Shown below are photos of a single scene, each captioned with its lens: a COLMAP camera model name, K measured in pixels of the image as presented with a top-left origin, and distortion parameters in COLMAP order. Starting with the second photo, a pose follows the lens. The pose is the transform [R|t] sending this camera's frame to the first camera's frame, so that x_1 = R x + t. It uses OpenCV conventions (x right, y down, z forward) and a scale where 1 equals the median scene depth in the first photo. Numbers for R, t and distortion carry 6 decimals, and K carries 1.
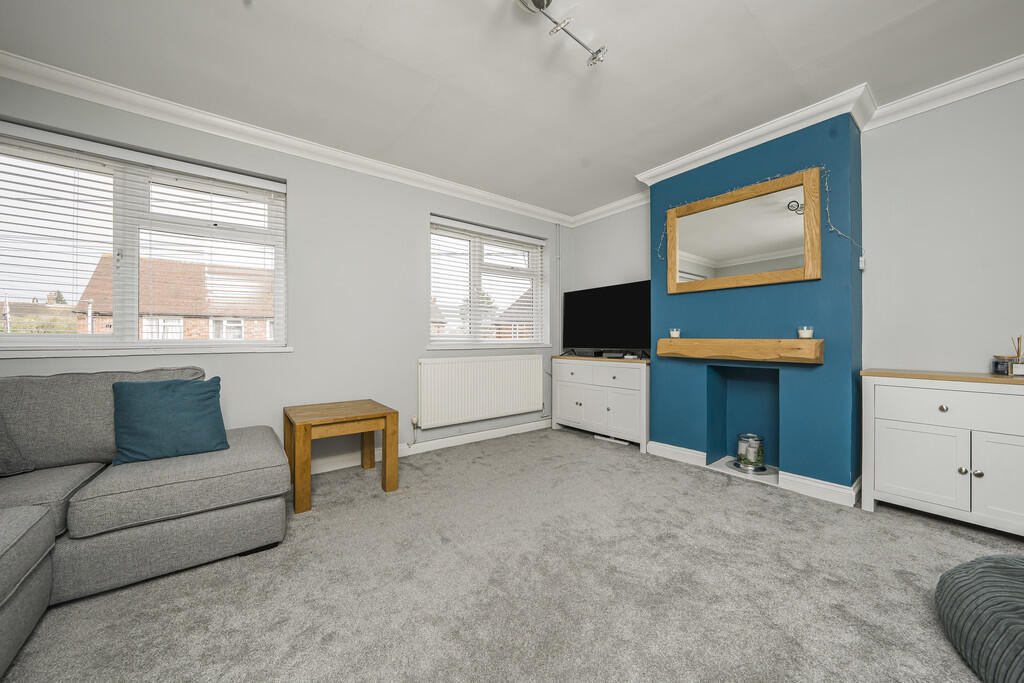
lens RADIAL K [[359.4, 0, 510.4], [0, 359.4, 328.6], [0, 0, 1]] dist [-0.010063, 0.000158]
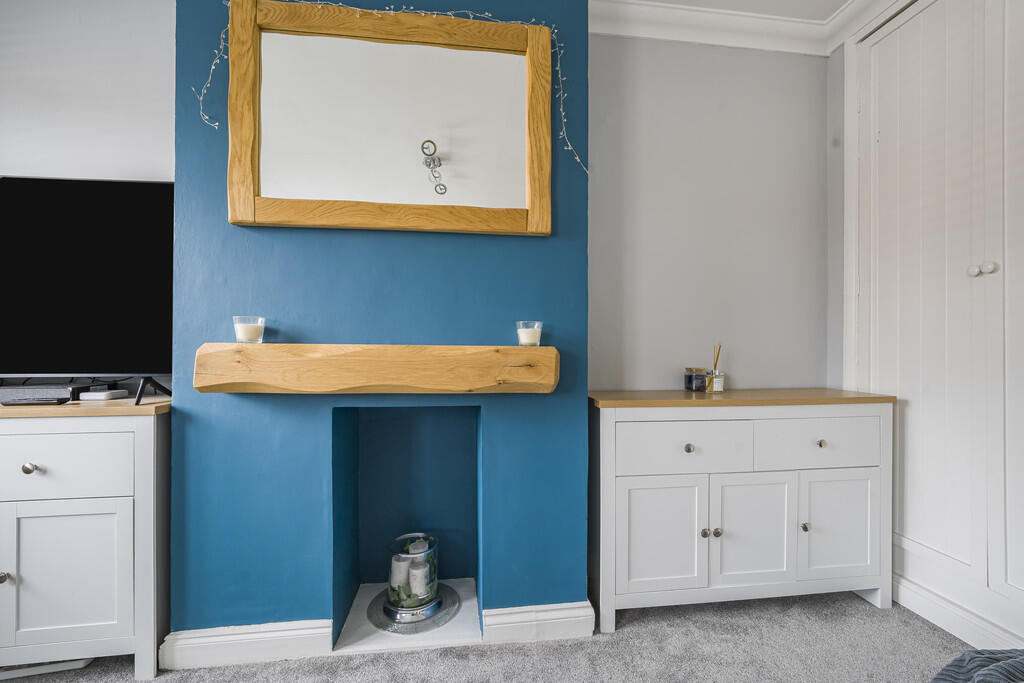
lens RADIAL K [[423.3, 0, 512.7], [0, 423.3, 354.2], [0, 0, 1]] dist [-0.016718, 0.000291]
pose [[0.490637, -0.011259, 0.871291, 0.275352], [-0.030018, 0.999105, 0.029814, 0.022887], [-0.870847, -0.040782, 0.489860, 0.709777]]
